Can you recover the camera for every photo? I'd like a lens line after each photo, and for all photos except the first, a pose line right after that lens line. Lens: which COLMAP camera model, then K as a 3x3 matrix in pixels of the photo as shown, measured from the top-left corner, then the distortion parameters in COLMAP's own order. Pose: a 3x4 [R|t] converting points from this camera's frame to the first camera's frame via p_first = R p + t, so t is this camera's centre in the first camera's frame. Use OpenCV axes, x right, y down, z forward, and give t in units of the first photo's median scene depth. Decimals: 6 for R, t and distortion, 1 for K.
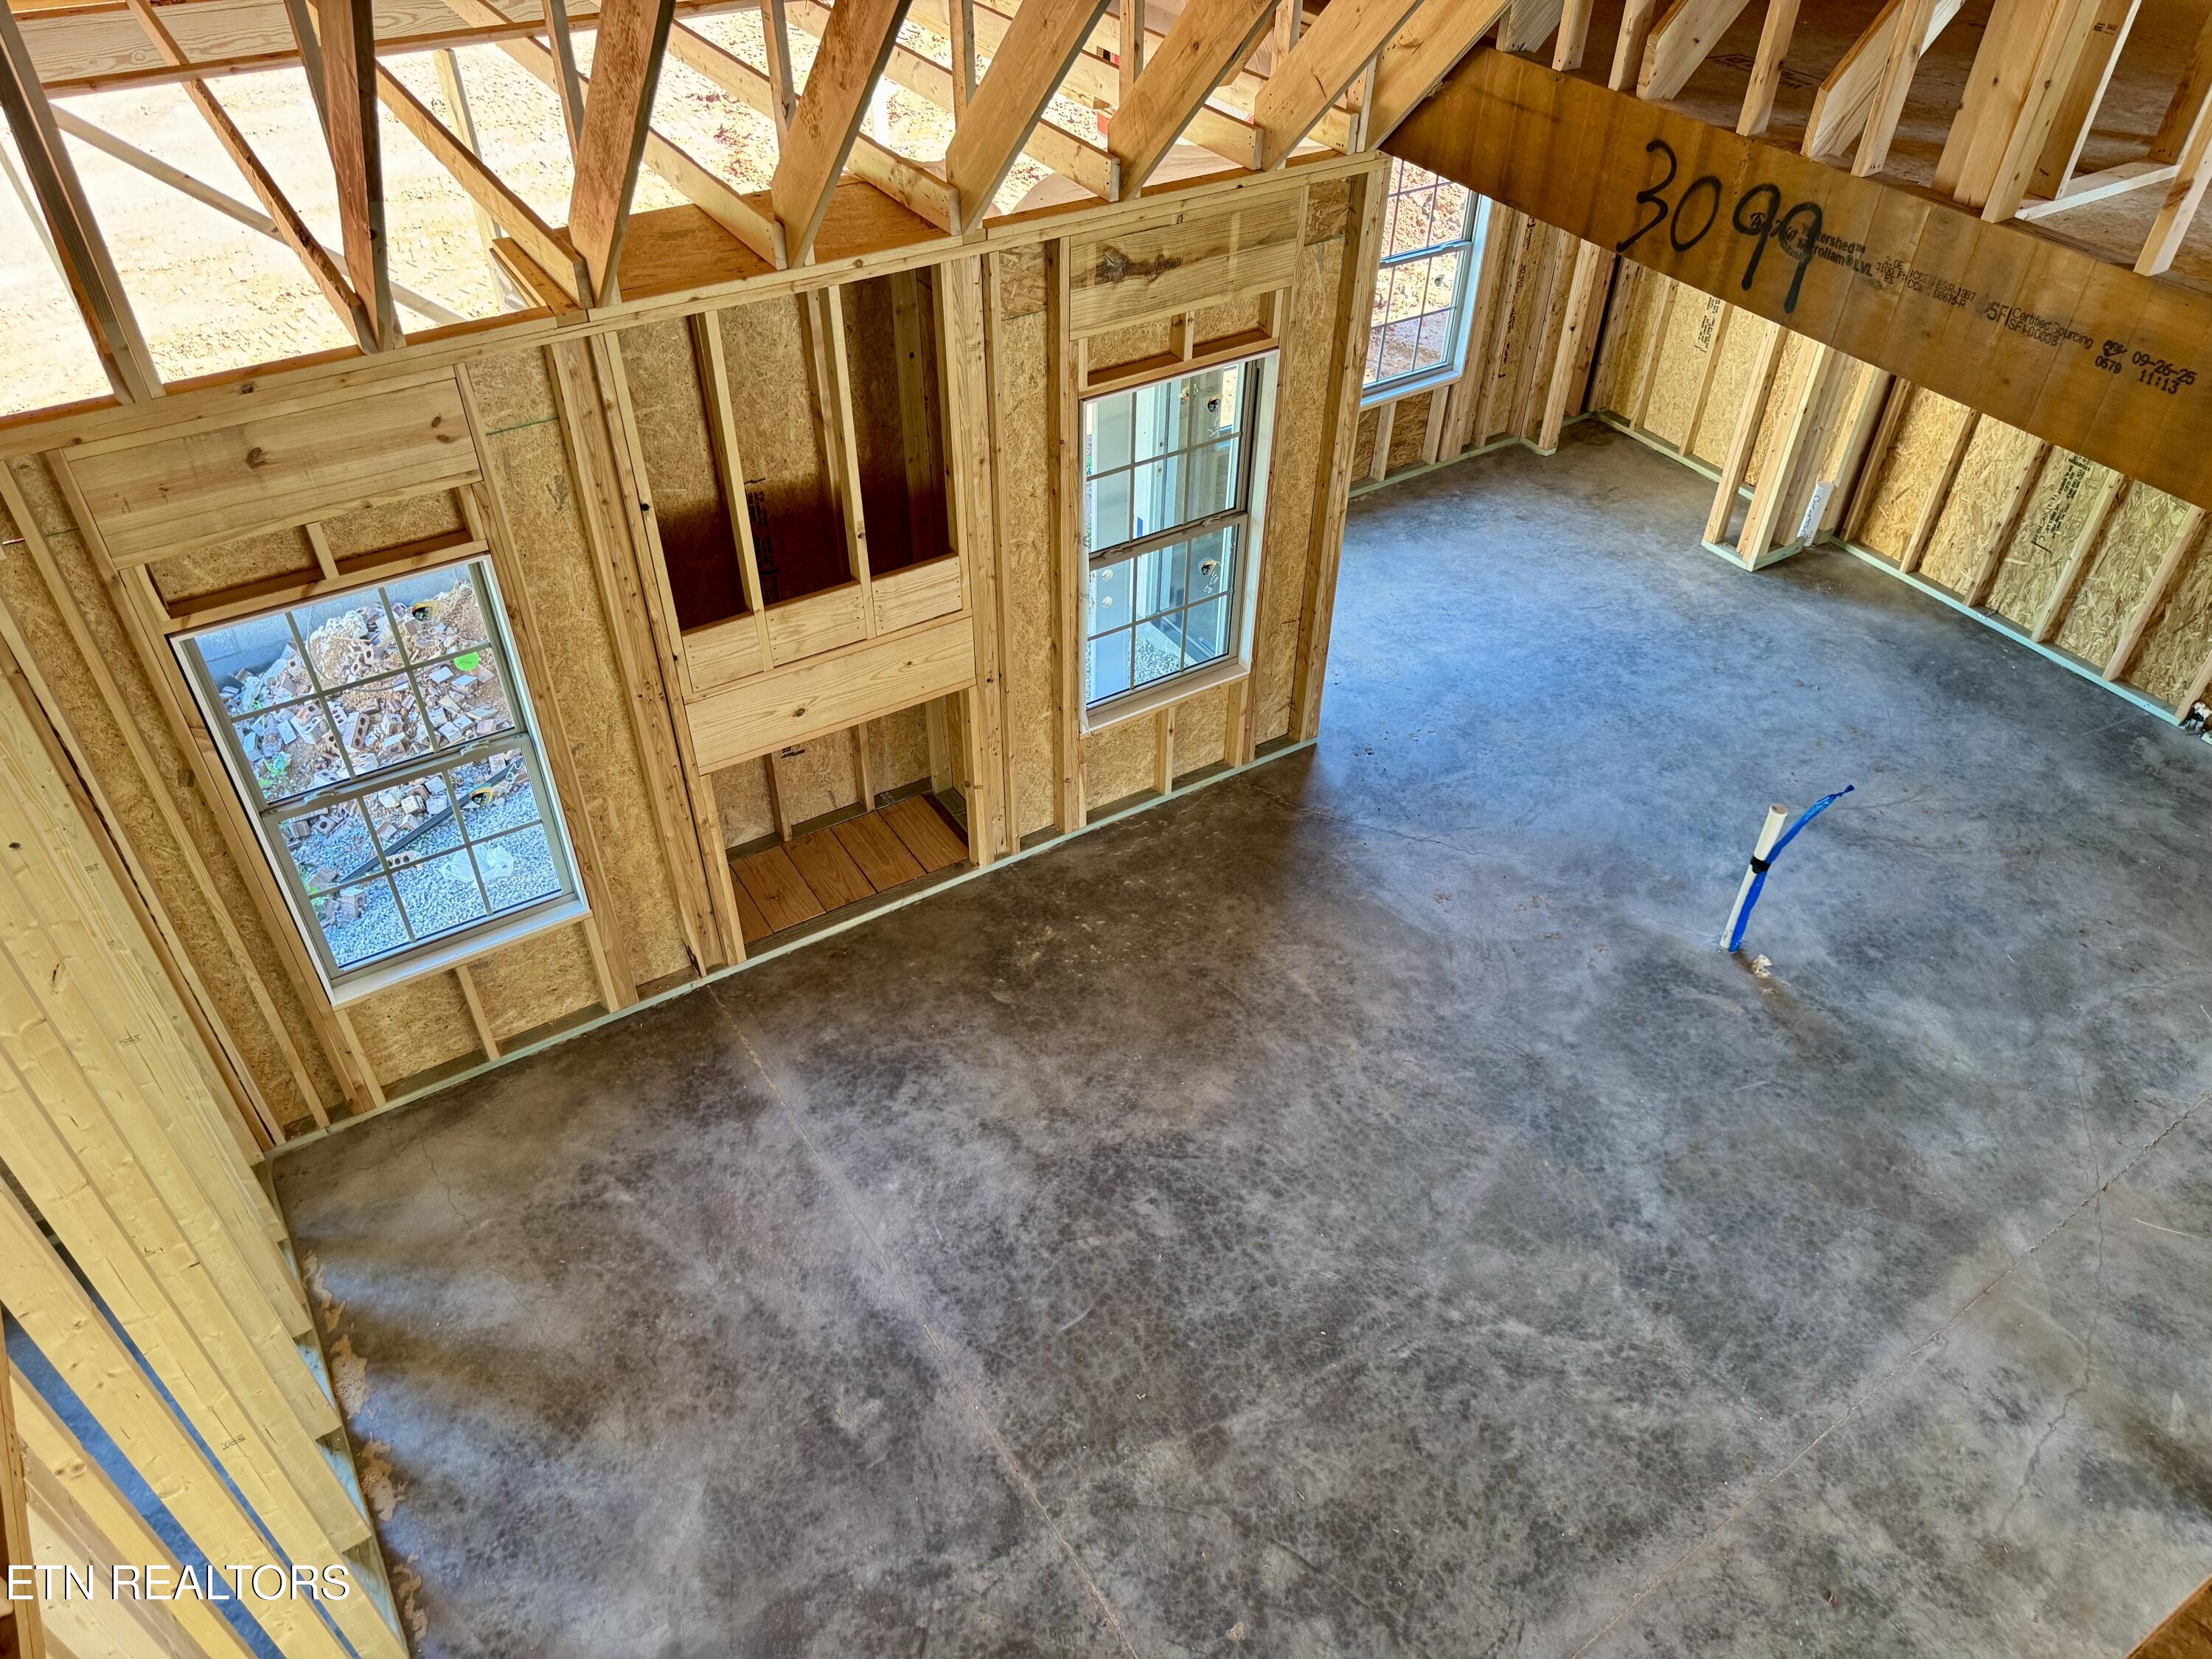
lens RADIAL K [[1555.9, 0, 1107.0], [0, 1555.9, 836.9], [0, 0, 1]] dist [0.059181, -0.077394]
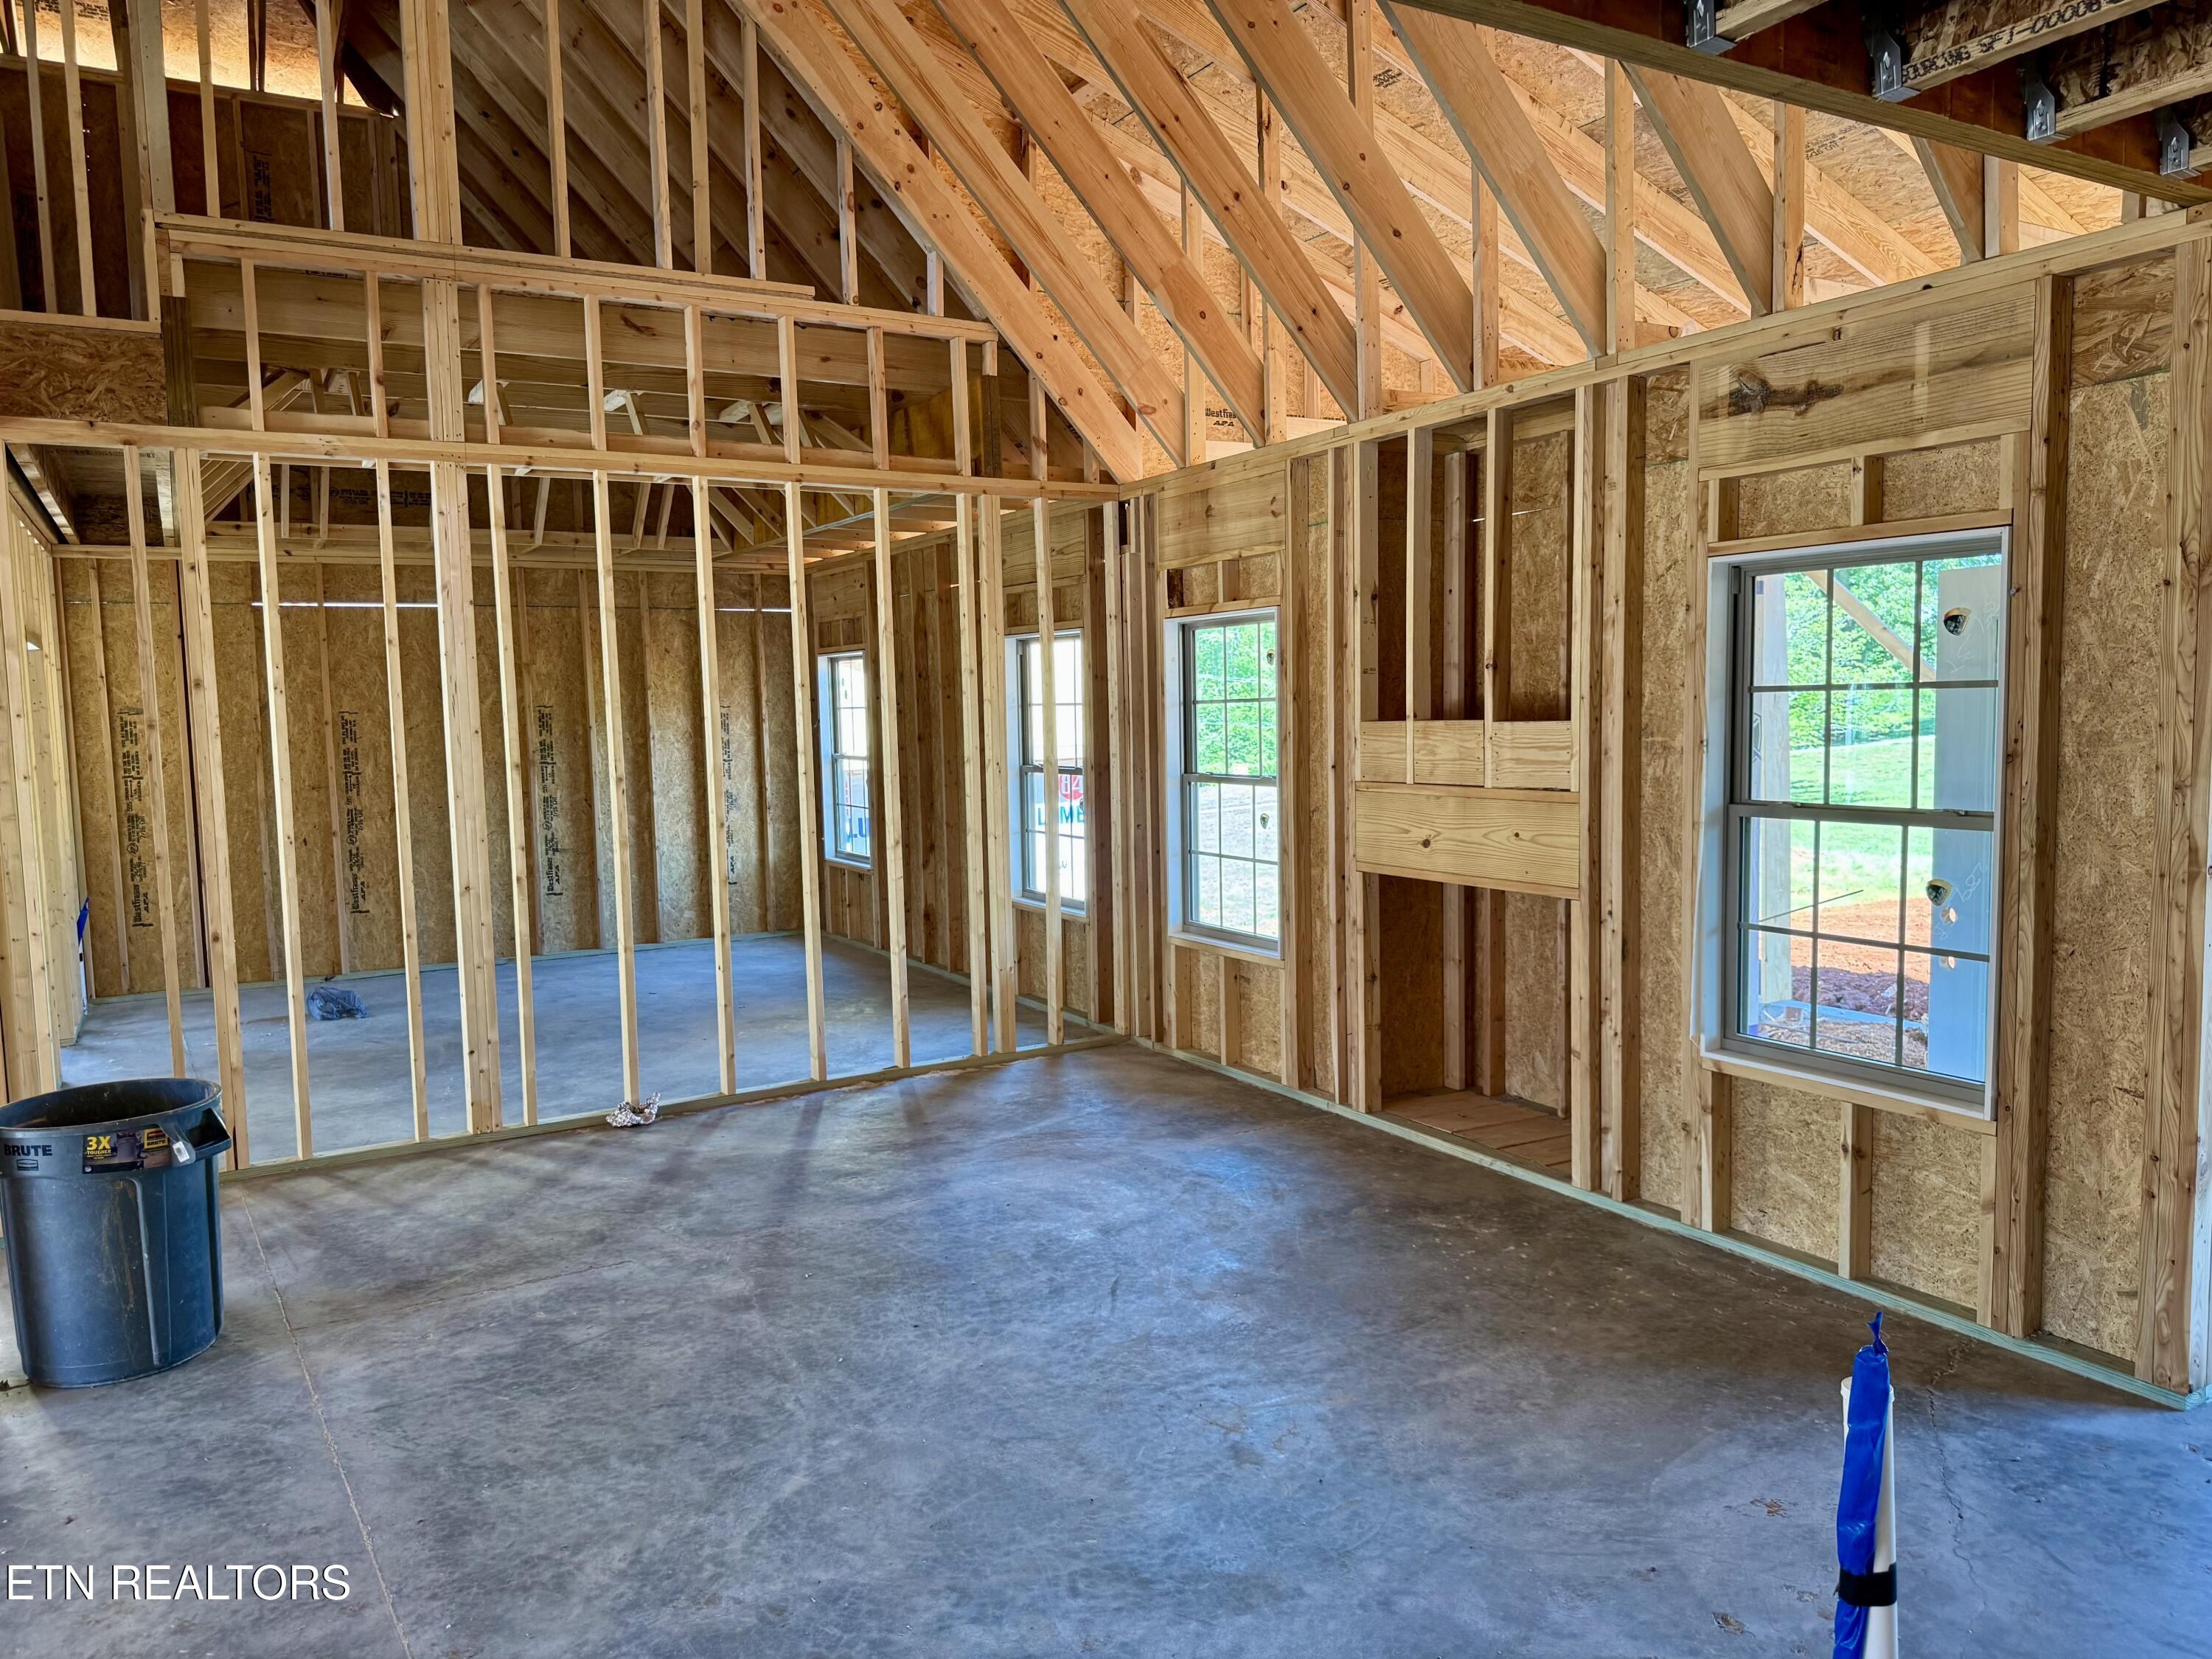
lens RADIAL K [[1555.9, 0, 1119.6], [0, 1555.9, 840.7], [0, 0, 1]] dist [0.059181, -0.077394]
pose [[-0.031813, 0.074999, -0.996676, 0.813903], [-0.634814, 0.768707, 0.078107, -0.034321], [0.772010, 0.635189, 0.023155, 0.826878]]
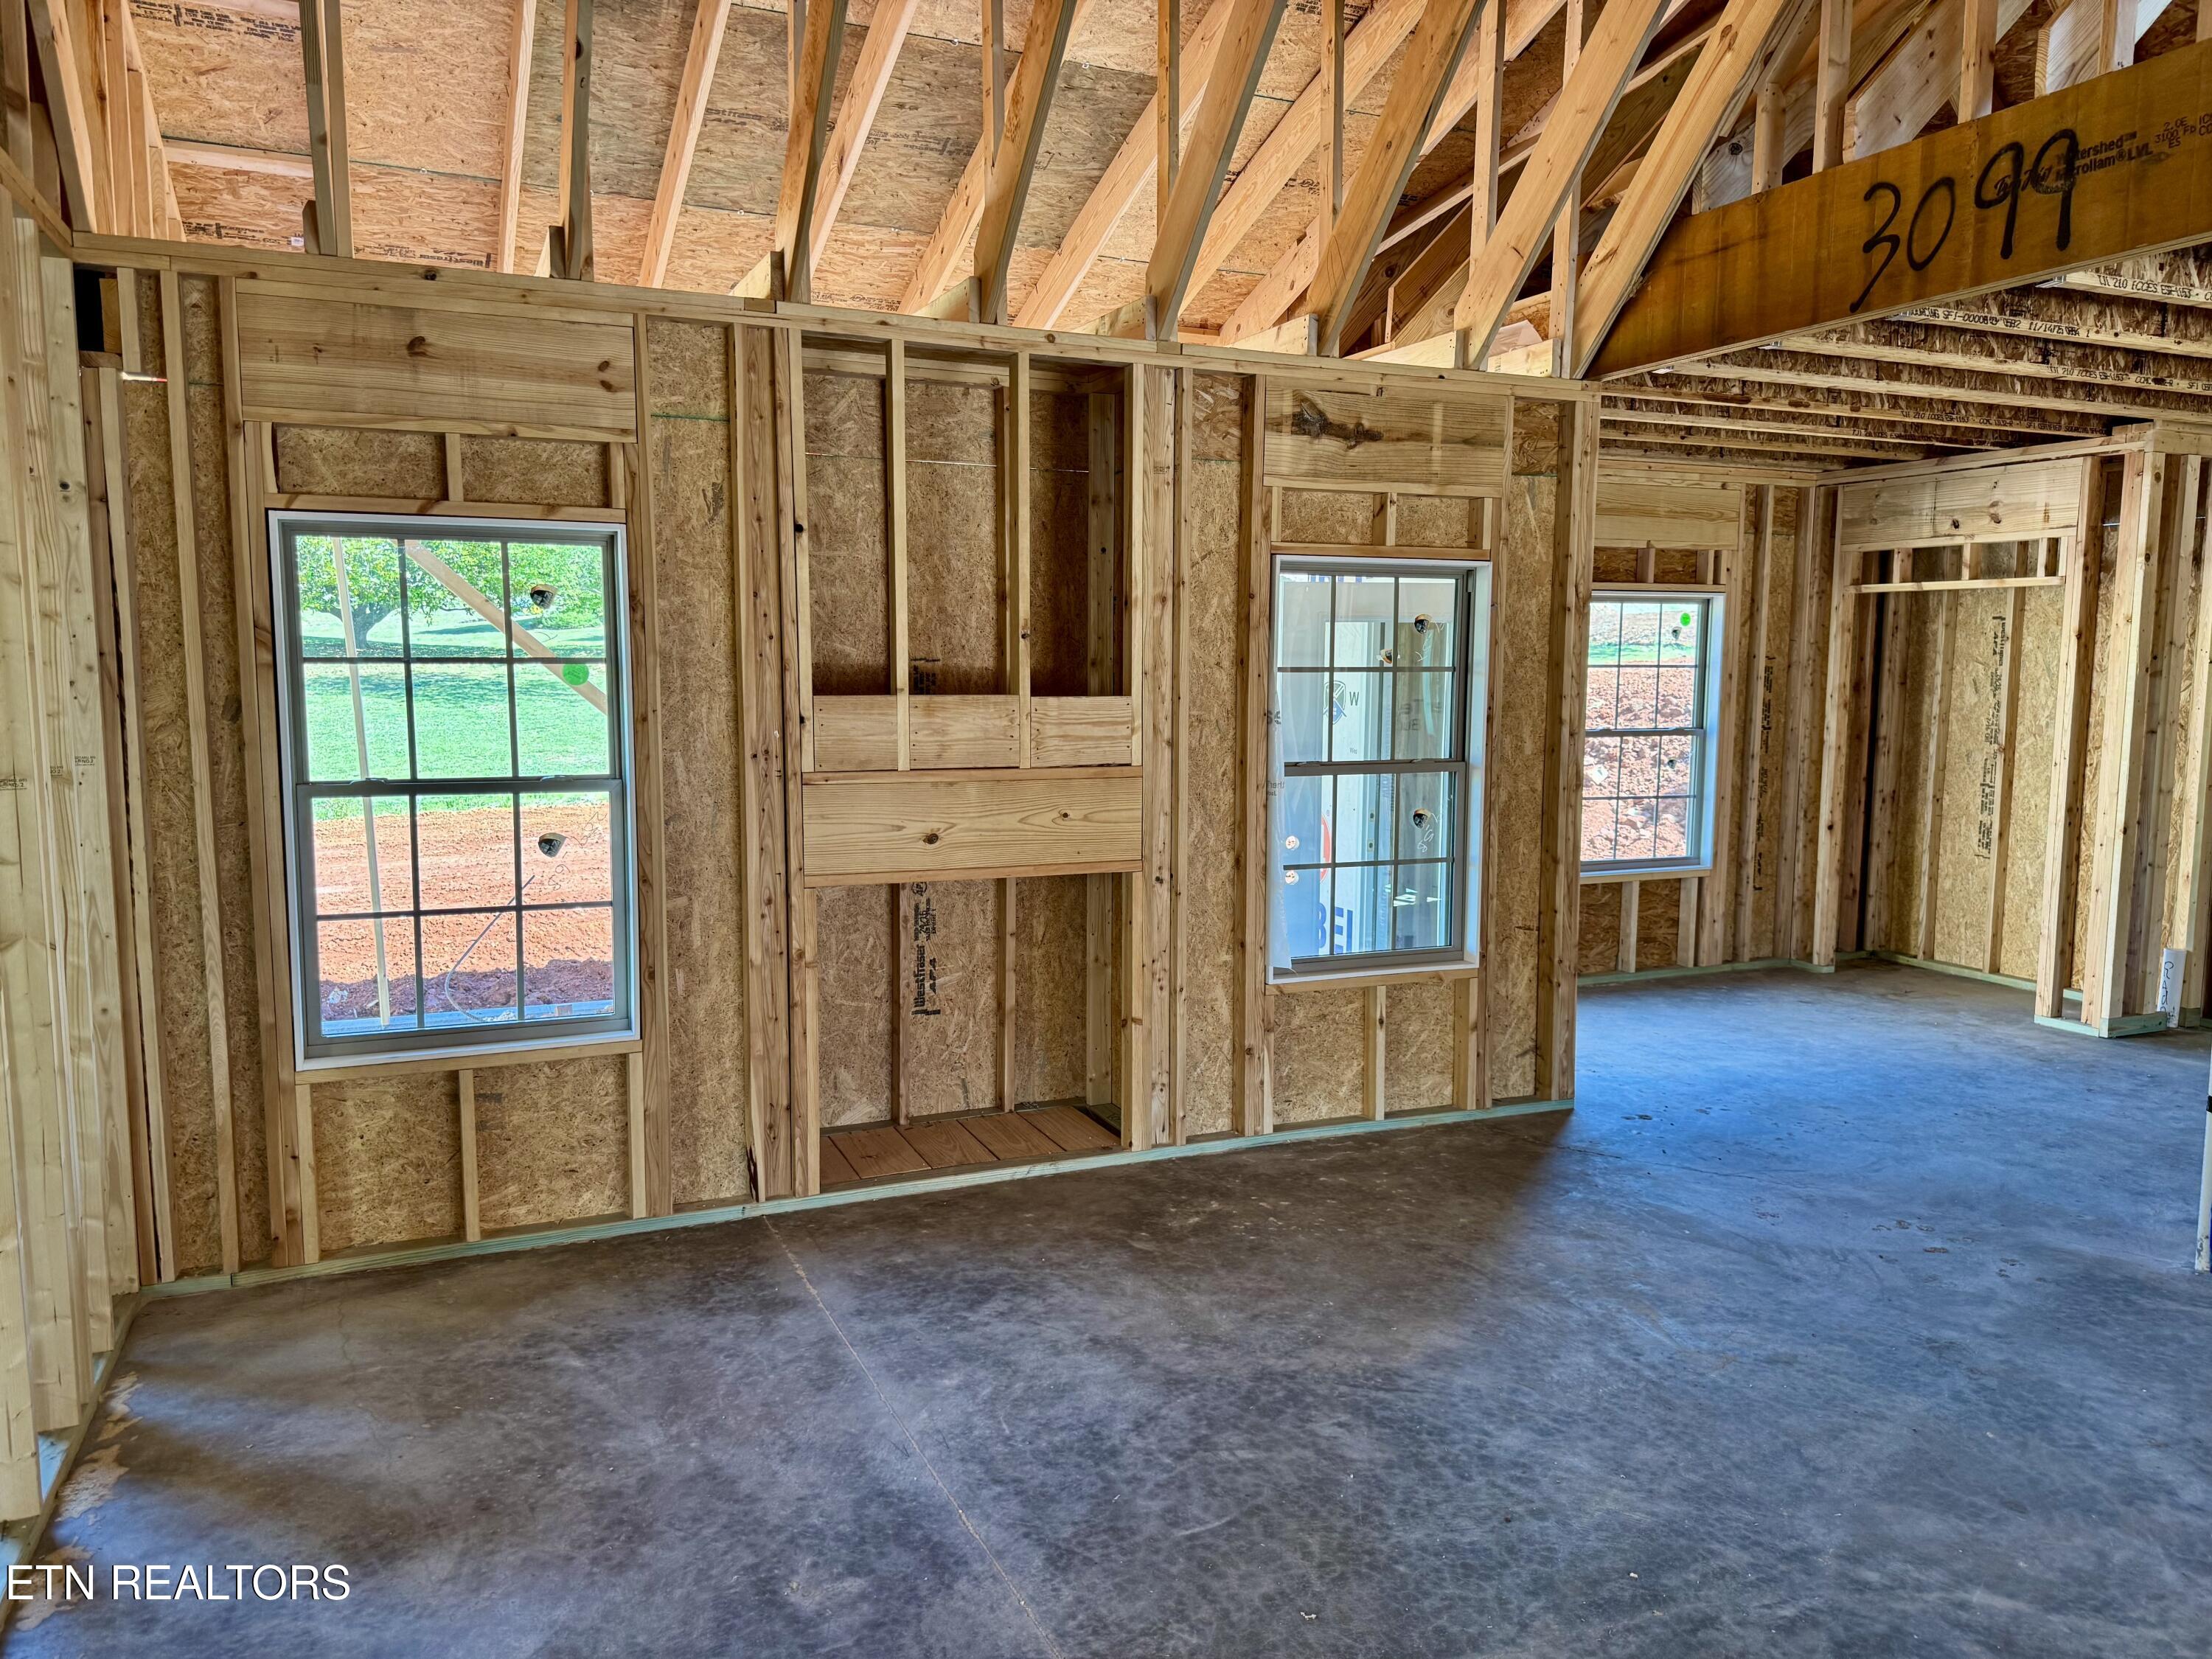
lens RADIAL K [[1555.9, 0, 1112.1], [0, 1555.9, 830.7], [0, 0, 1]] dist [0.059181, -0.077394]
pose [[0.988201, 0.007929, -0.152956, 0.031361], [-0.093325, 0.823030, -0.560279, 0.387350], [0.121445, 0.567943, 0.814059, 0.315440]]
